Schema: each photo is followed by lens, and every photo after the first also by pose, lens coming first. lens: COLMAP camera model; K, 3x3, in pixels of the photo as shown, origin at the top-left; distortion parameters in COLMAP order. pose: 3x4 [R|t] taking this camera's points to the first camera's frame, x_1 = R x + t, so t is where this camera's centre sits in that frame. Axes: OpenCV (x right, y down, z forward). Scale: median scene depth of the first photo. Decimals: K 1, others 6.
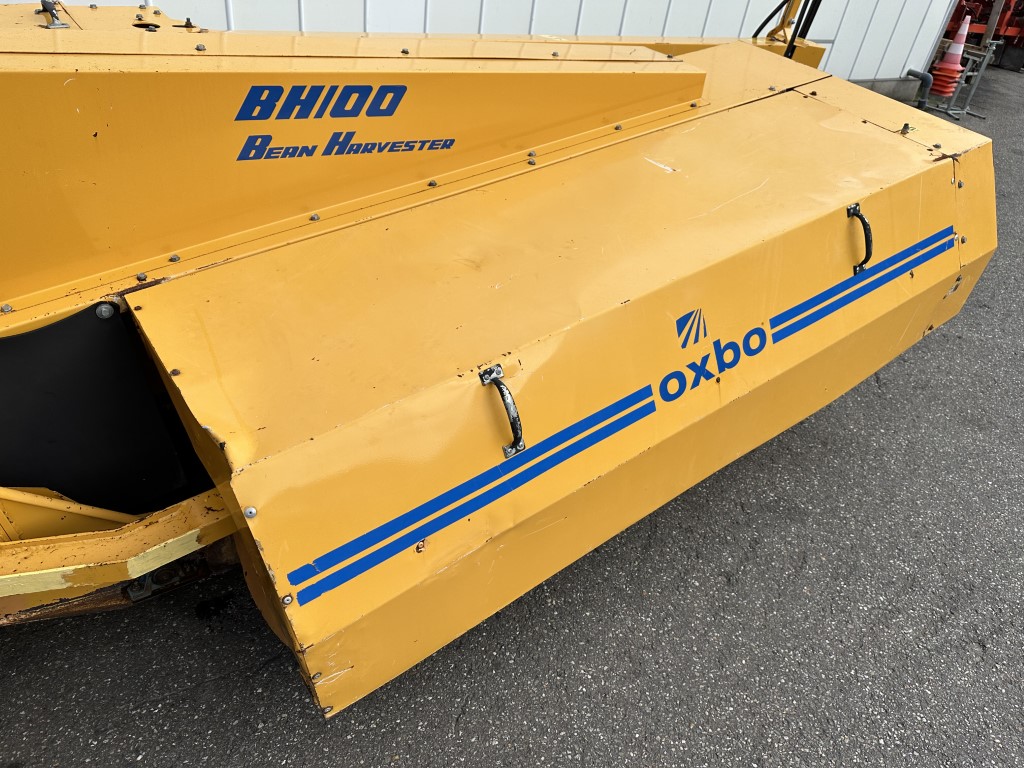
lens RADIAL K [[700.0, 0, 512.0], [0, 700.0, 384.0], [0, 0, 1]] dist [0.110816, -0.133336]
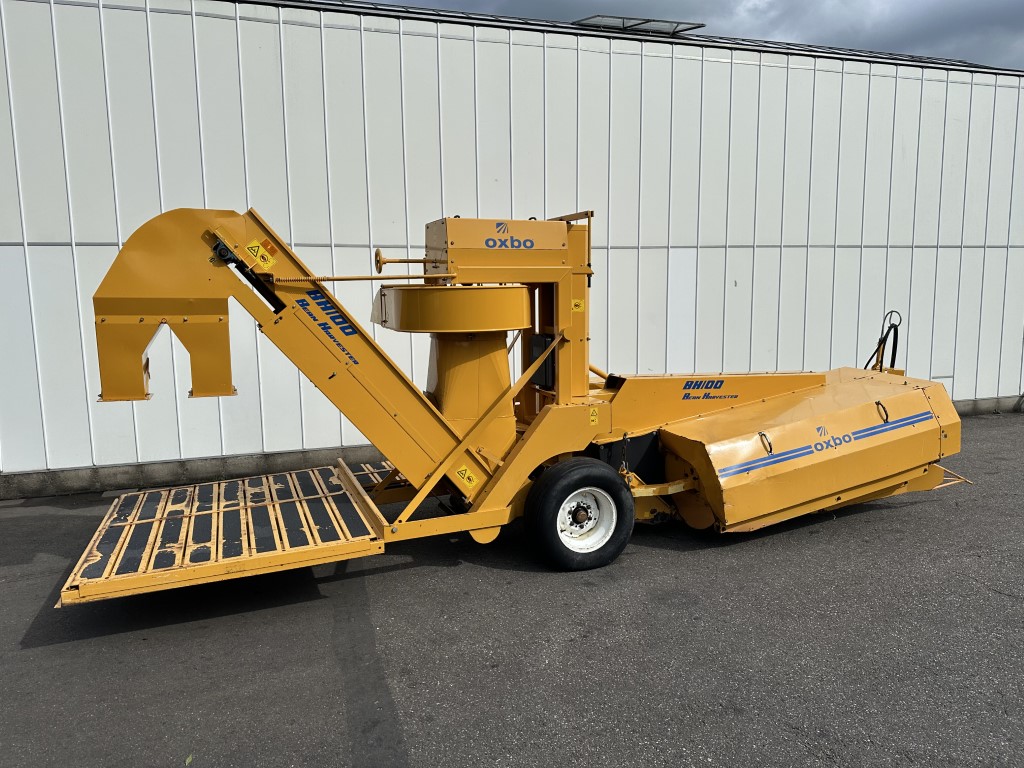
lens RADIAL K [[705.3, 0, 516.3], [0, 705.3, 379.9], [0, 0, 1]] dist [0.091505, -0.107636]
pose [[0.958705, -0.099240, -0.266527, -0.194118], [-0.048017, 0.867210, -0.495622, 1.344017], [0.280320, 0.487953, 0.826633, -2.152223]]
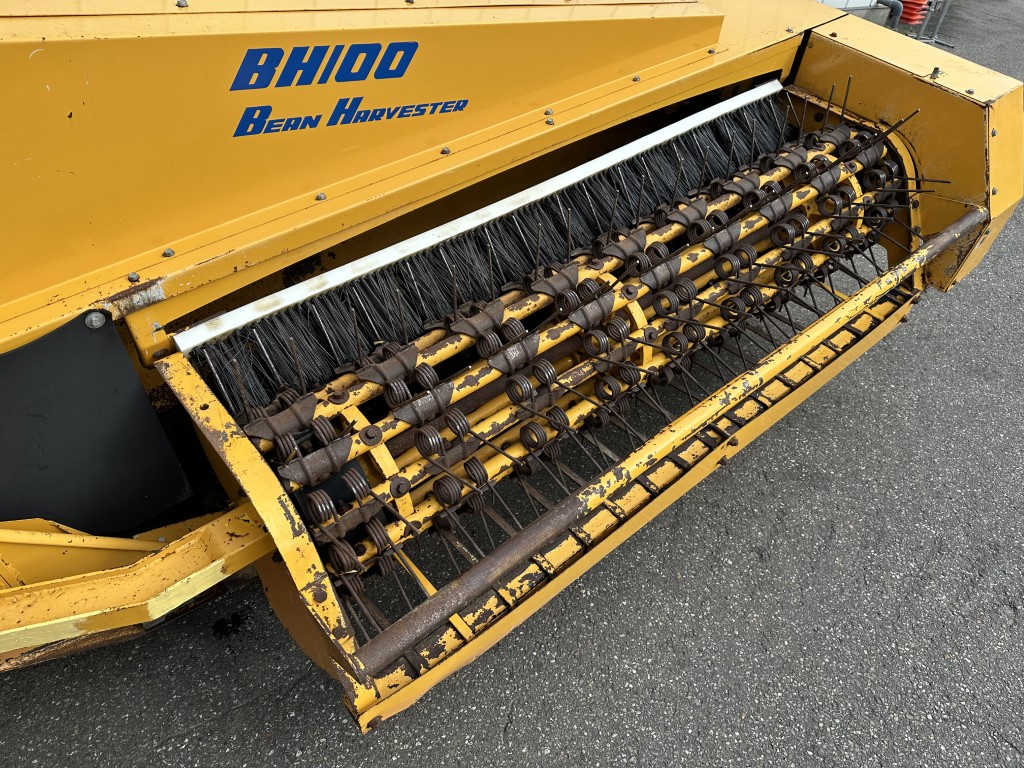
lens RADIAL K [[705.3, 0, 516.3], [0, 705.3, 379.9], [0, 0, 1]] dist [0.091505, -0.107636]
pose [[0.997507, -0.042481, 0.056355, -0.093326], [0.038169, 0.996415, 0.075504, -0.064048], [-0.059360, -0.073164, 0.995552, 0.079405]]
